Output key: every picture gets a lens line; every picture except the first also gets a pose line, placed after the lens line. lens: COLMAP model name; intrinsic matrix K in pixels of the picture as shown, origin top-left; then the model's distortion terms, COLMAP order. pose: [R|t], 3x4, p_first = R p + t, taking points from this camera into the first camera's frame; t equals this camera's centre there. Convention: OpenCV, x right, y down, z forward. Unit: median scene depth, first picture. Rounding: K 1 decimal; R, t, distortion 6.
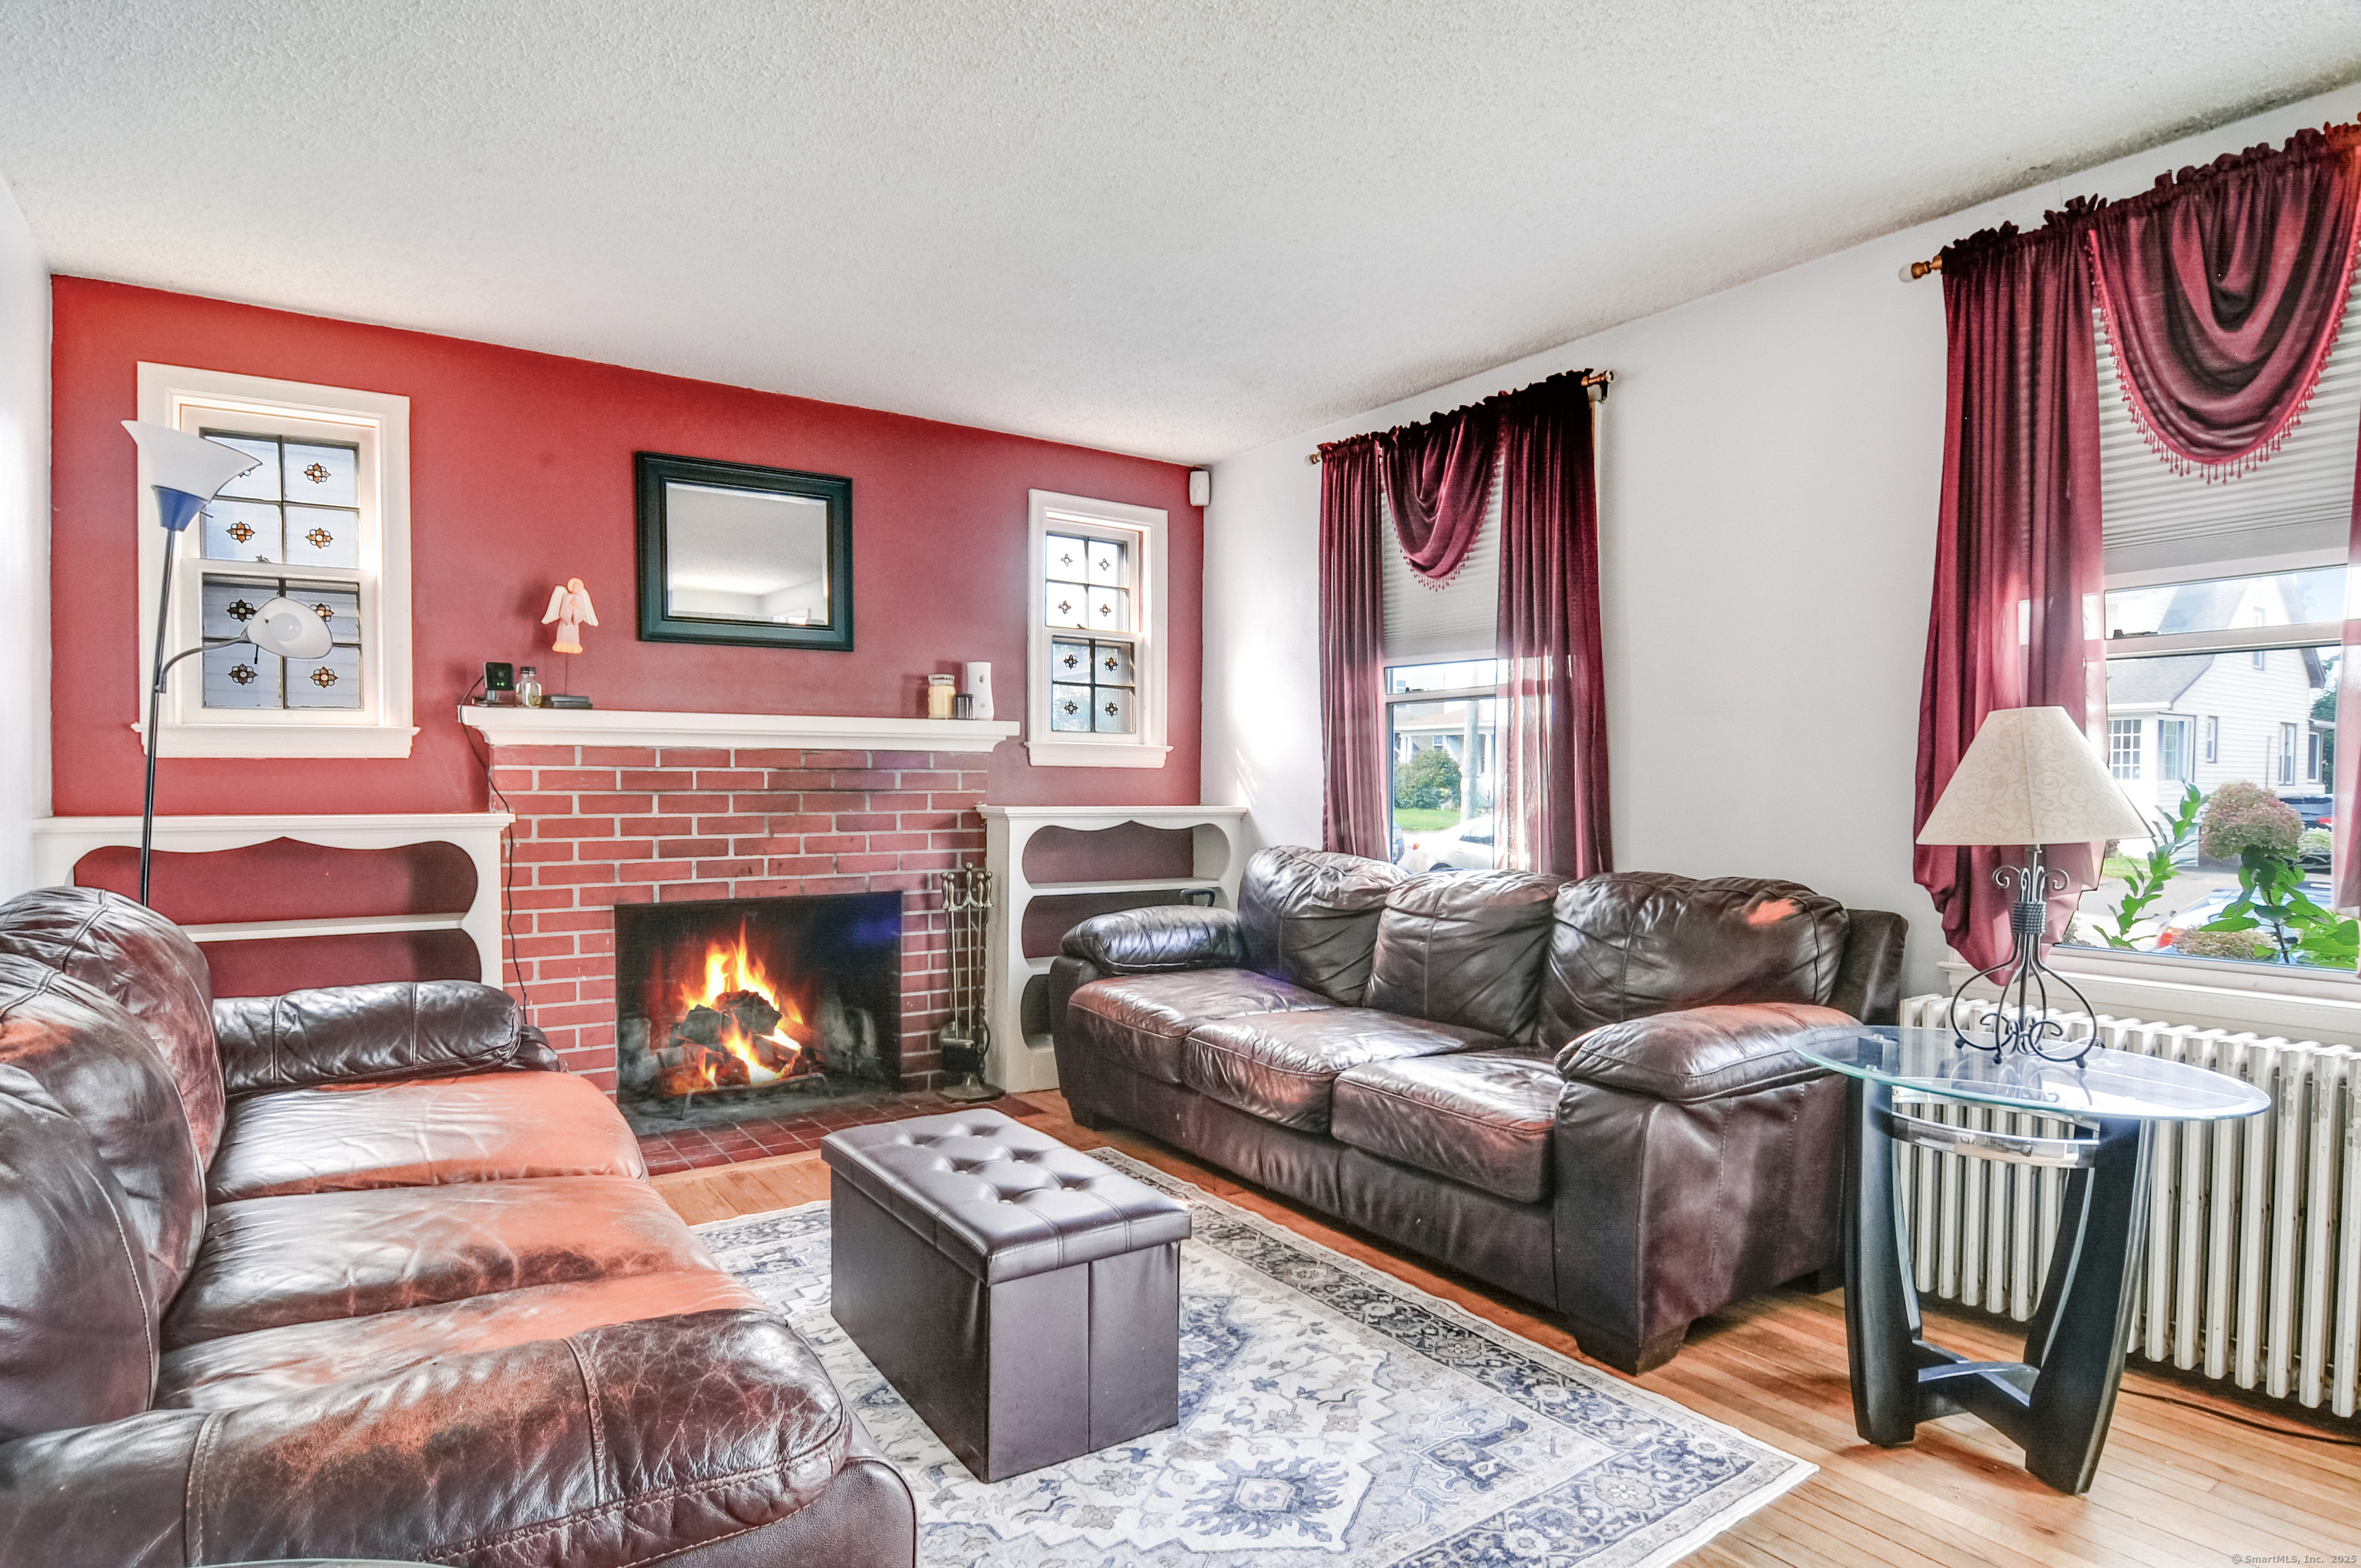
lens RADIAL K [[1272.3, 0, 1180.5], [0, 1272.3, 784.0], [0, 0, 1]] dist [-0.000957, -0.002512]
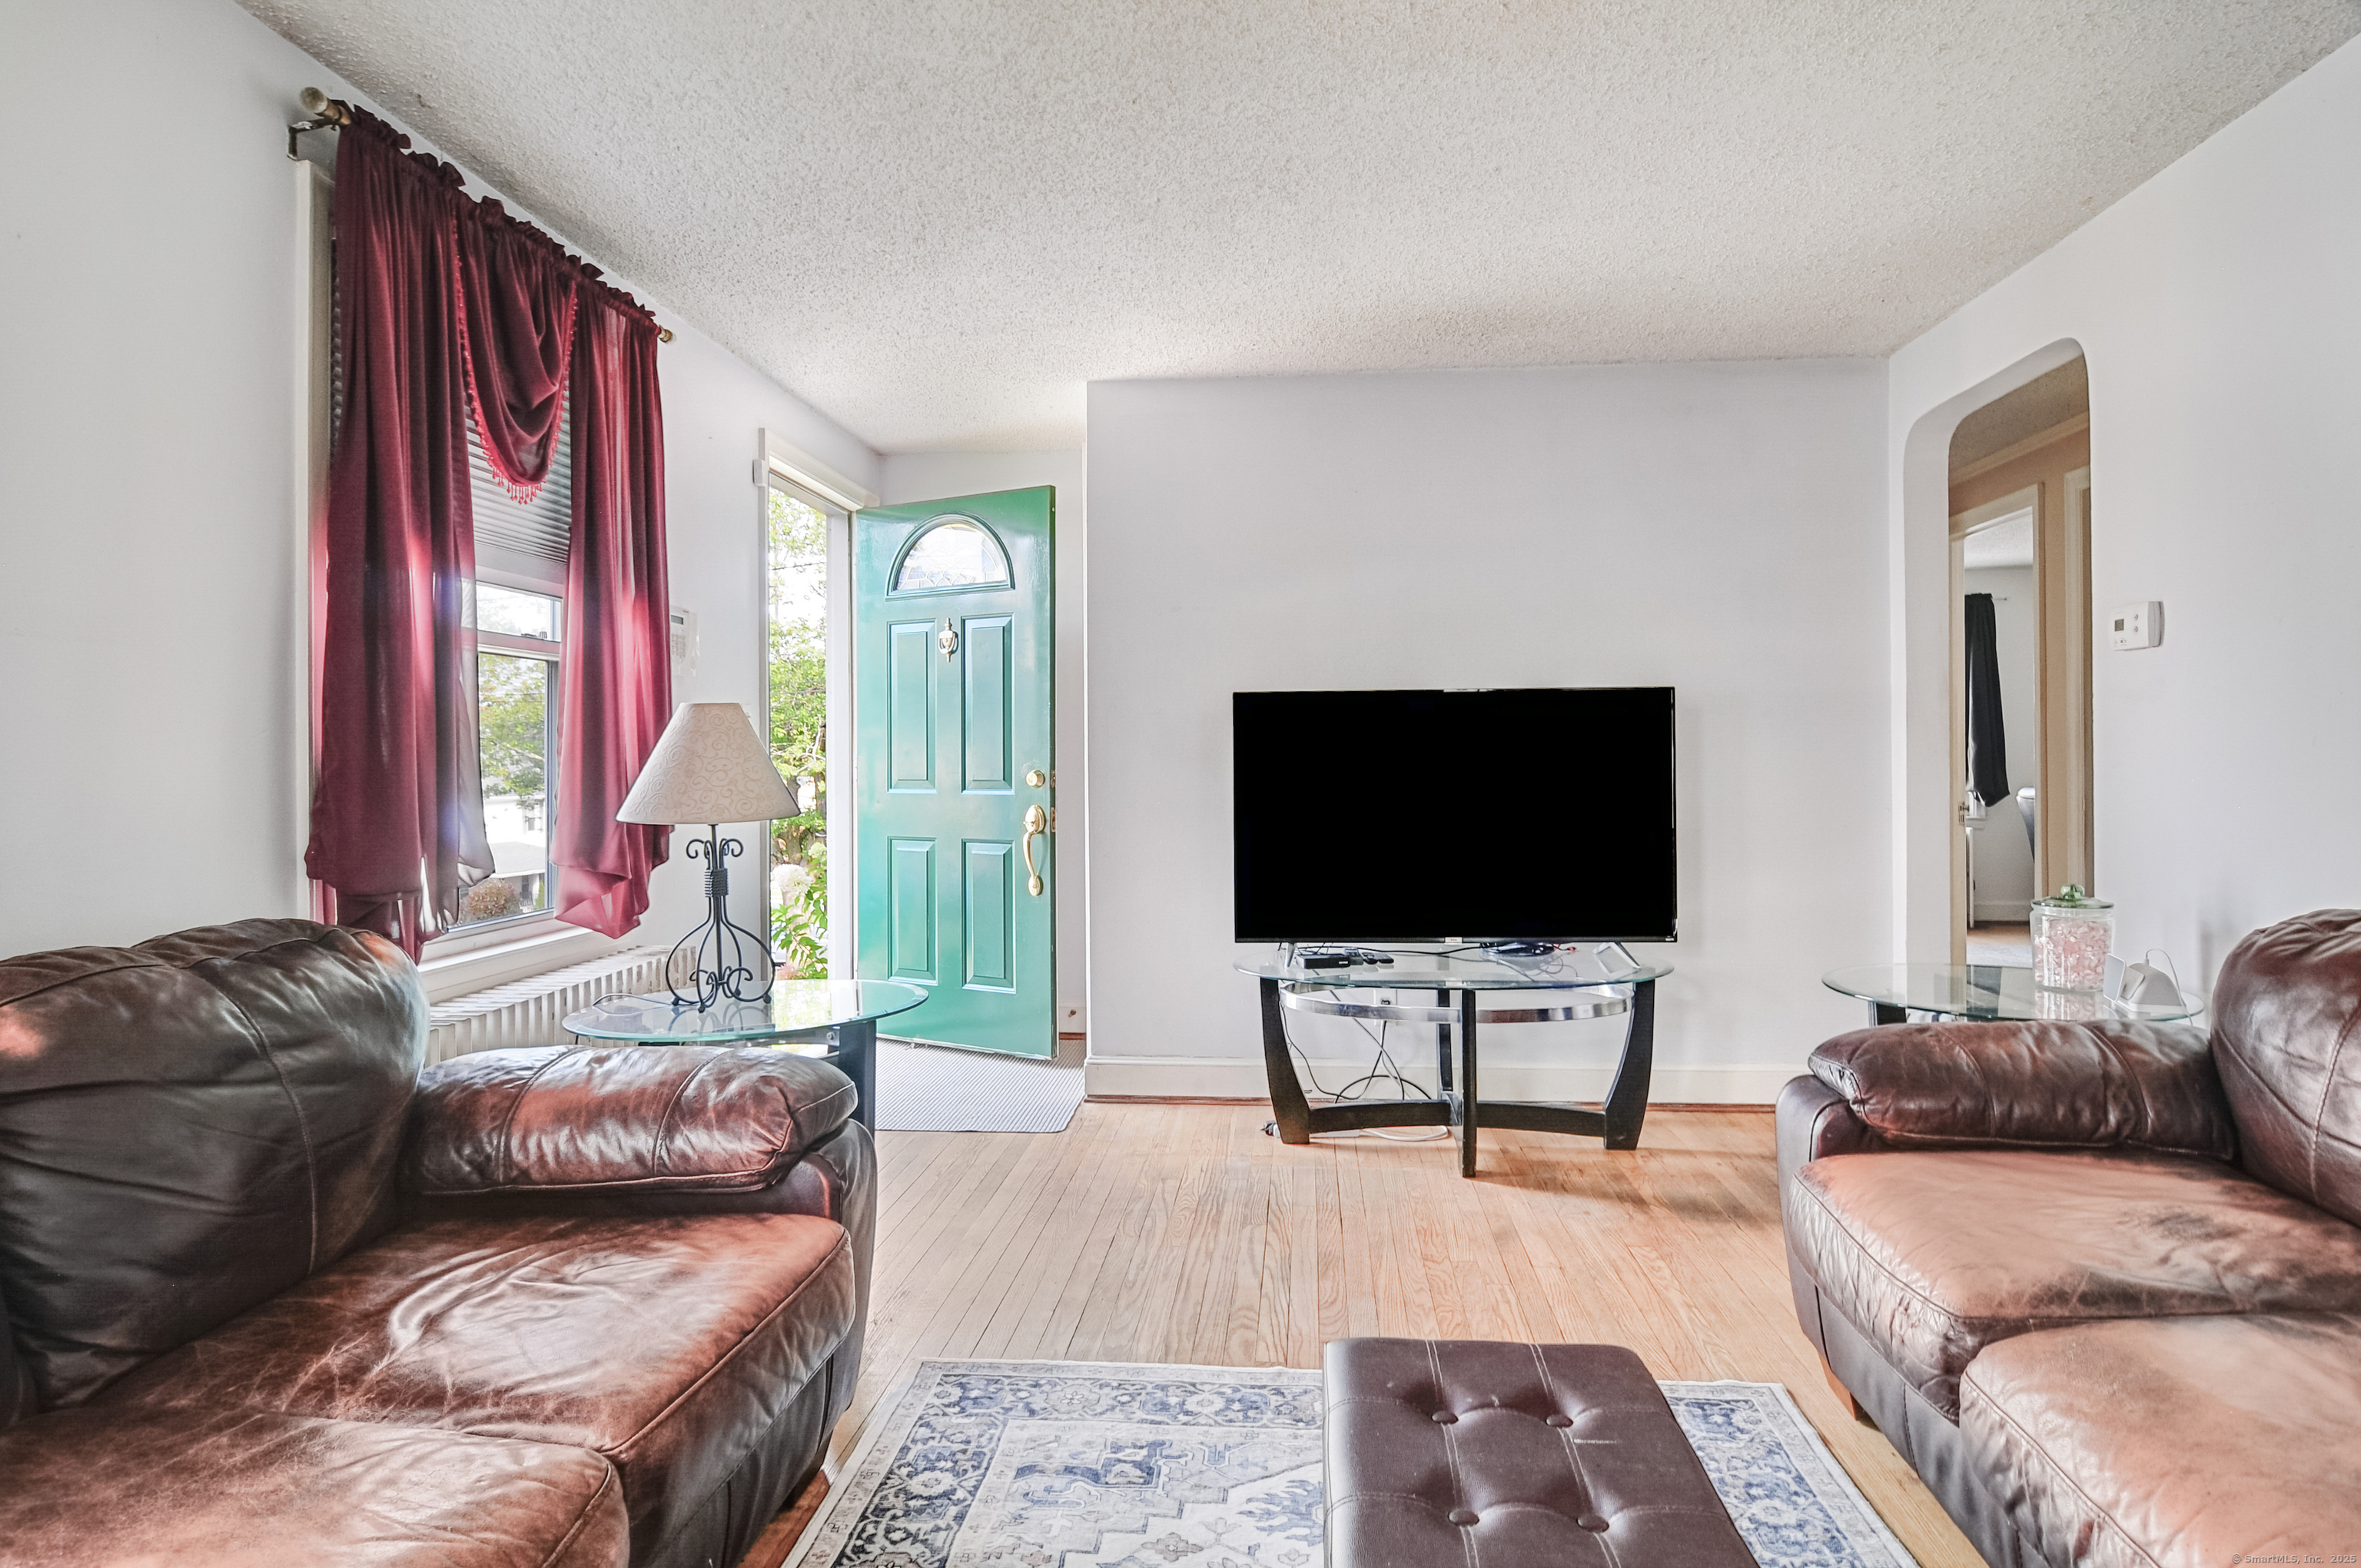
lens RADIAL K [[1272.3, 0, 1180.5], [0, 1272.3, 784.0], [0, 0, 1]] dist [-0.000957, -0.002512]
pose [[-0.768623, -0.000520, 0.639702, -0.402736], [0.001606, 0.999995, 0.002742, 0.011938], [-0.639700, 0.003135, -0.768618, 1.643776]]
